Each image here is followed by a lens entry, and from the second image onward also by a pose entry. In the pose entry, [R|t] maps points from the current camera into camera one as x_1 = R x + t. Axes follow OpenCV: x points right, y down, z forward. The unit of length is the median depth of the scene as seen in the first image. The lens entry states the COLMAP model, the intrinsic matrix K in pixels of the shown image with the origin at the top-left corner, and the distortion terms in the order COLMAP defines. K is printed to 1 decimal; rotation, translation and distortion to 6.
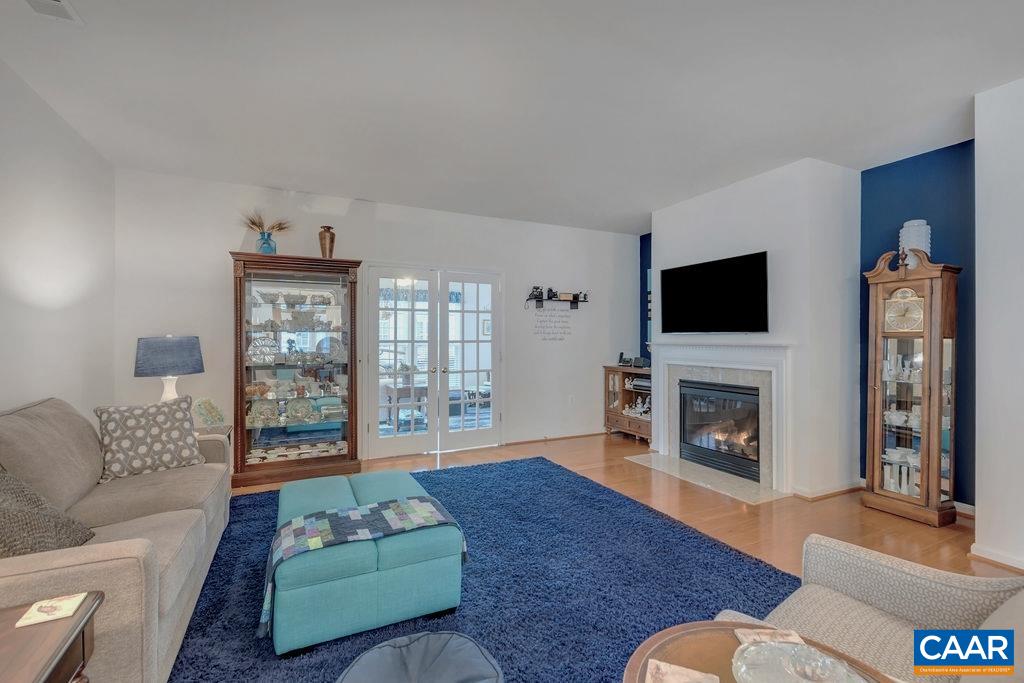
lens RADIAL K [[456.0, 0, 507.5], [0, 456.0, 337.6], [0, 0, 1]] dist [-0.000358, -0.000105]
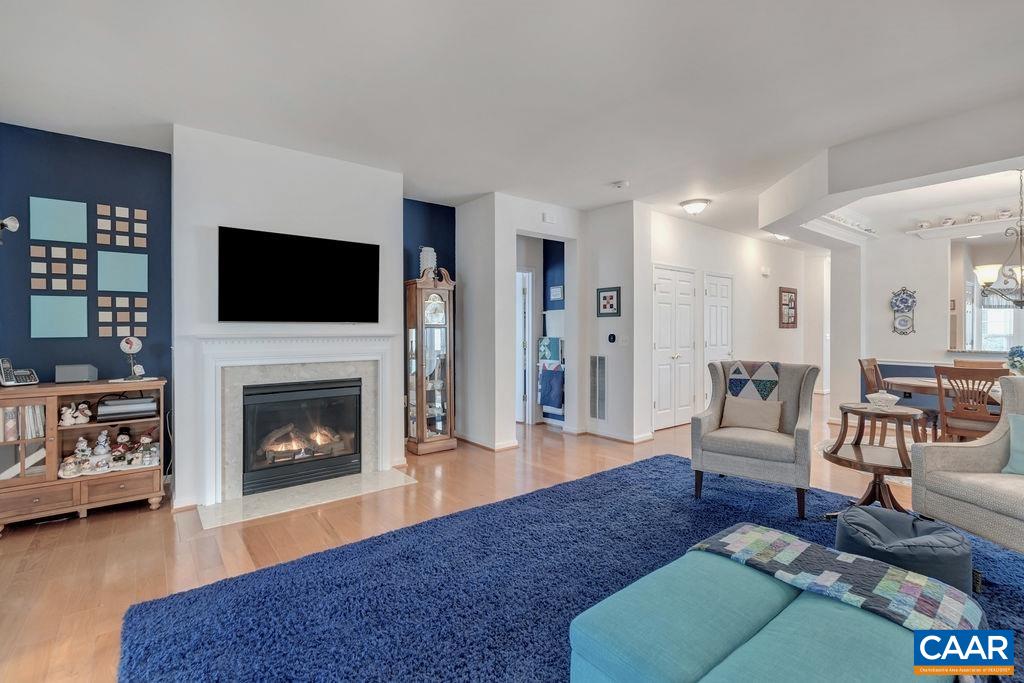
lens RADIAL K [[462.2, 0, 509.4], [0, 462.2, 331.2], [0, 0, 1]] dist [-0.004289, -0.000729]
pose [[-0.220274, -0.004406, 0.975428, -0.513839], [-0.000856, 0.999990, 0.004323, 0.002031], [-0.975438, 0.000117, -0.220276, 0.914685]]
